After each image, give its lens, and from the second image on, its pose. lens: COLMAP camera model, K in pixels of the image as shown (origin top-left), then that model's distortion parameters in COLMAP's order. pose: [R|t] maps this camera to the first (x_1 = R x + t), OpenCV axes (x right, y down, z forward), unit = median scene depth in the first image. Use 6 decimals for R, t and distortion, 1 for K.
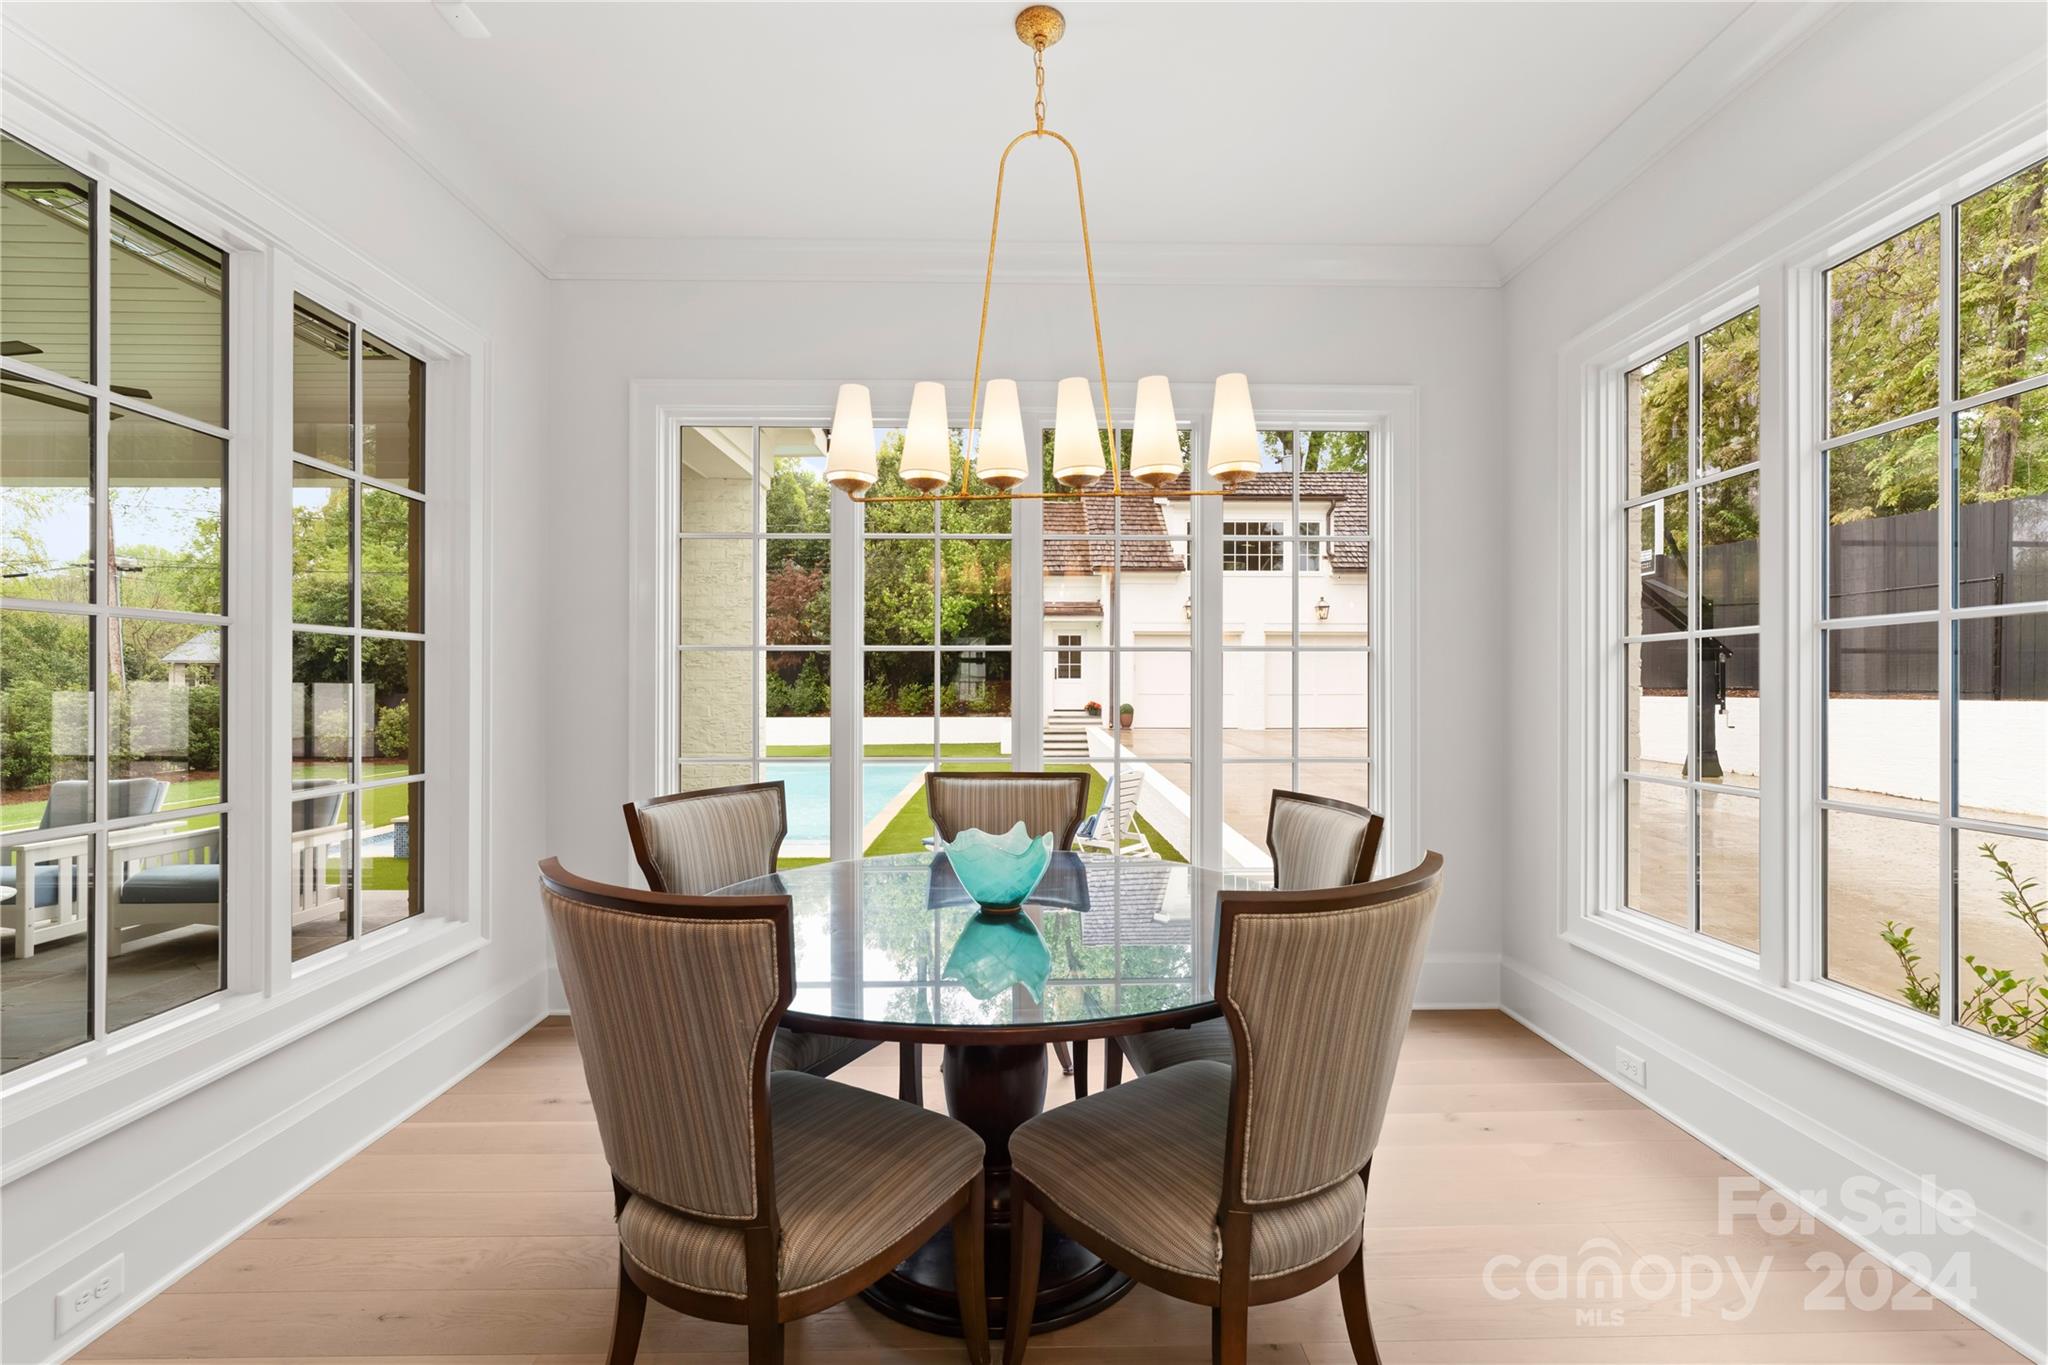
lens RADIAL K [[929.9, 0, 1034.6], [0, 929.9, 680.5], [0, 0, 1]] dist [0.020510, 0.000497]
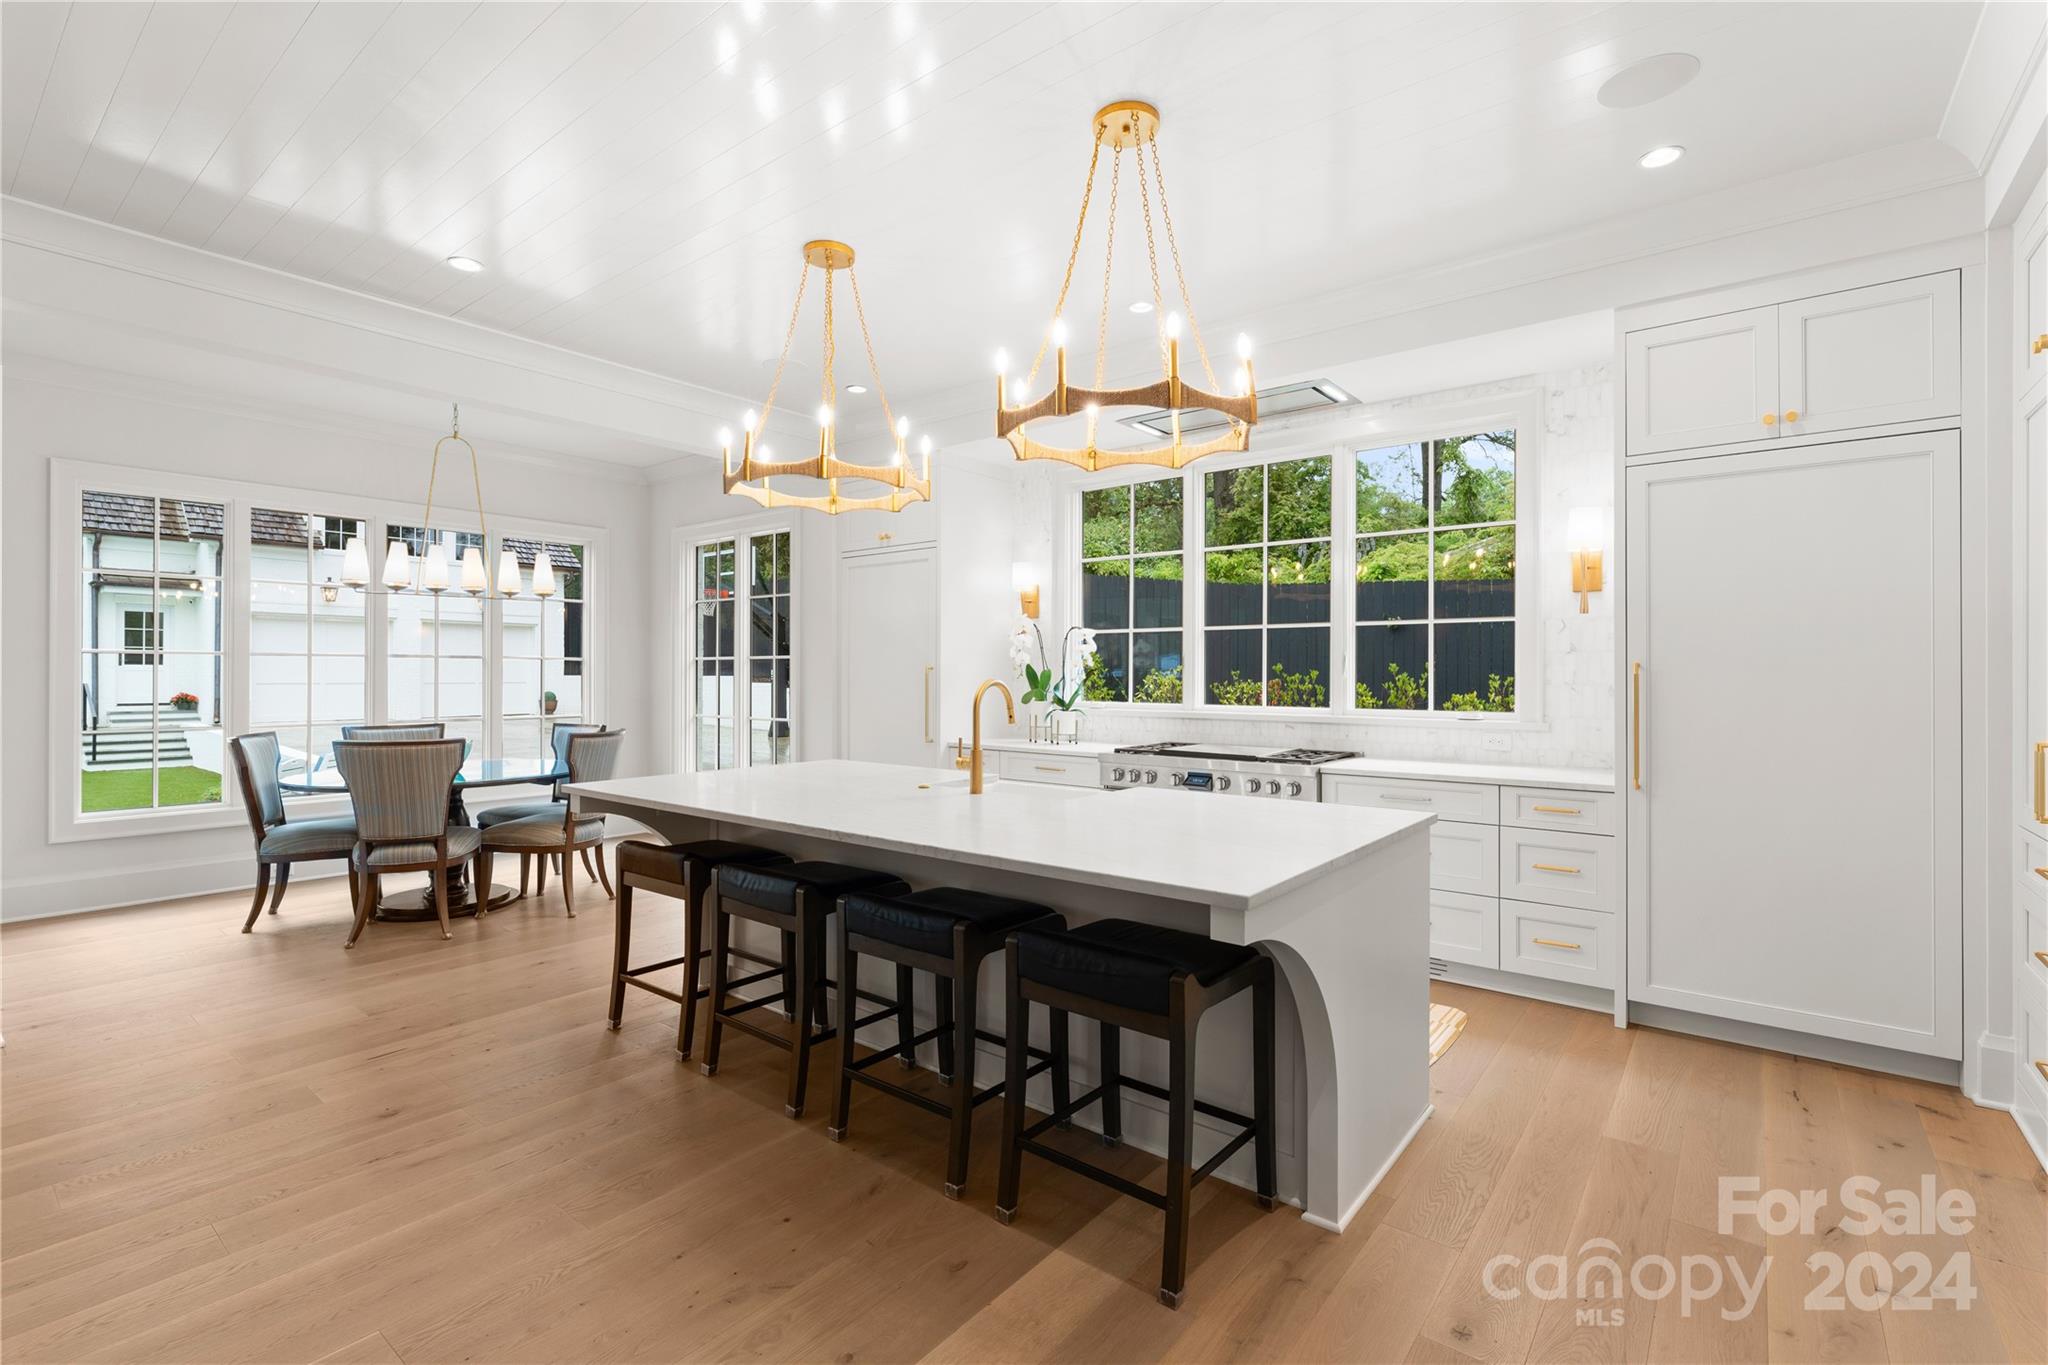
lens RADIAL K [[929.9, 0, 1021.7], [0, 929.9, 681.3], [0, 0, 1]] dist [0.020510, 0.000497]
pose [[0.673097, 0.002462, 0.739550, -0.147096], [-0.010156, 0.999931, 0.005914, -0.001454], [-0.739485, -0.011492, 0.673075, -0.313067]]
